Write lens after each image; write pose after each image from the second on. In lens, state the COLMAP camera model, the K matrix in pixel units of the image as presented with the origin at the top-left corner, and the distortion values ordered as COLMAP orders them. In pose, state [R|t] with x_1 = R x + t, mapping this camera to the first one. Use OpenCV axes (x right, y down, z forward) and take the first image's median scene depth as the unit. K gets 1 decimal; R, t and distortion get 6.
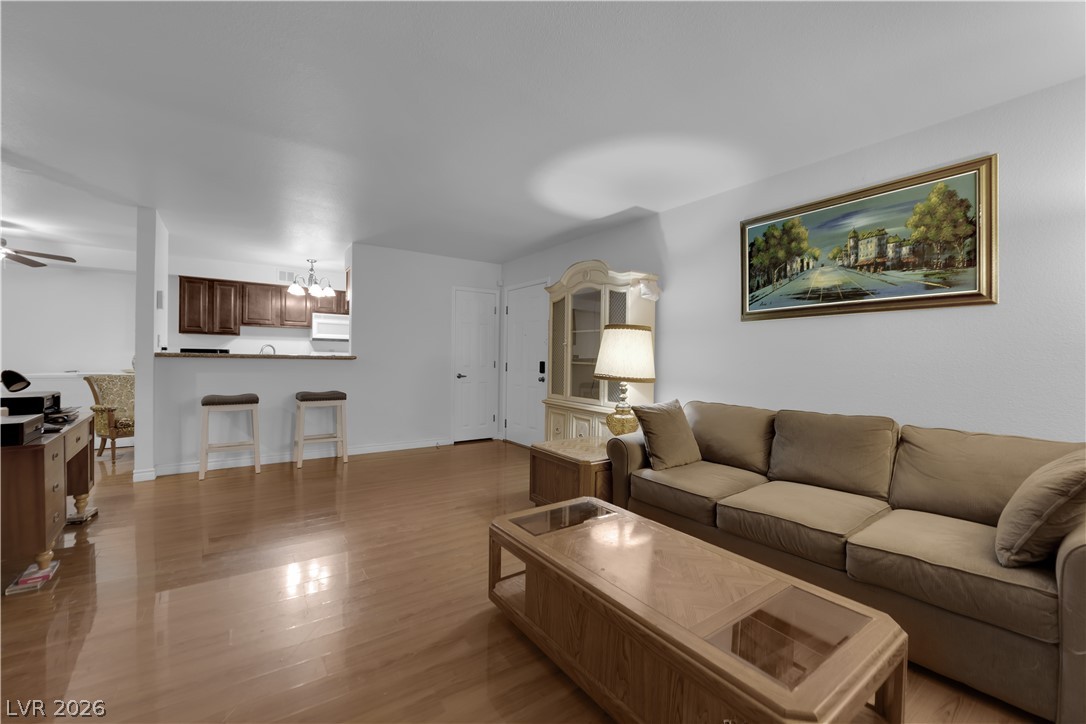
lens RADIAL K [[436.7, 0, 543.0], [0, 436.7, 362.0], [0, 0, 1]] dist [-0.009474, -0.004470]
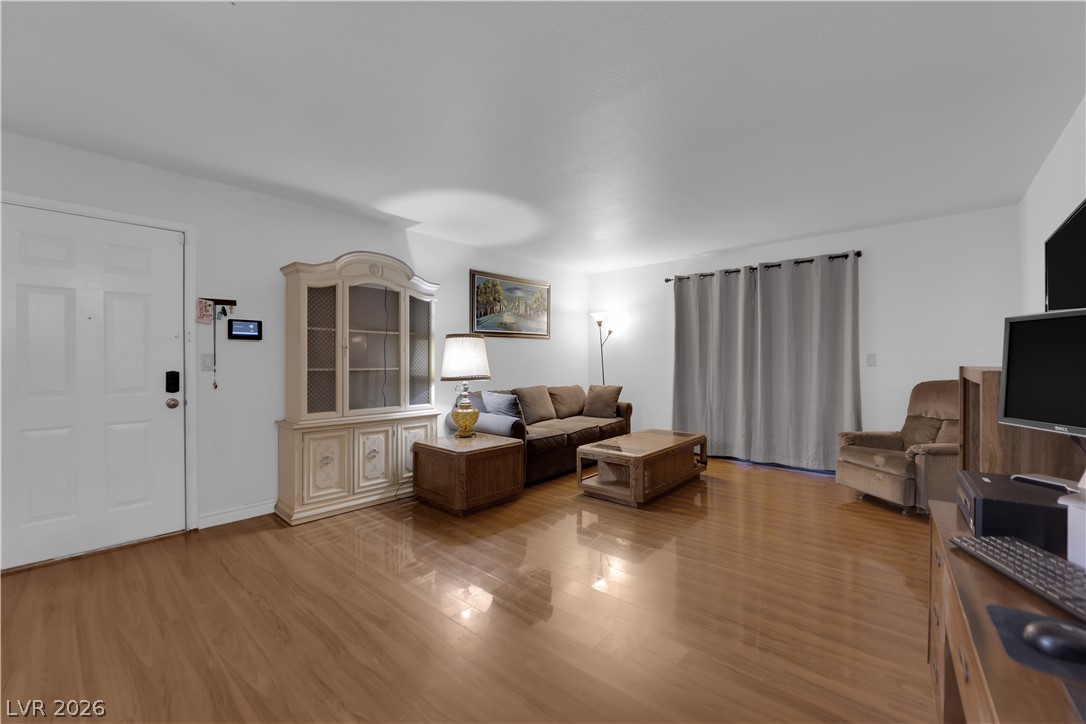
lens RADIAL K [[436.7, 0, 543.0], [0, 436.7, 362.0], [0, 0, 1]] dist [-0.009474, -0.004470]
pose [[-0.227363, -0.016029, 0.973678, -0.766895], [0.012060, 0.999741, 0.019274, -0.021711], [-0.973735, 0.016125, -0.227111, 0.793599]]
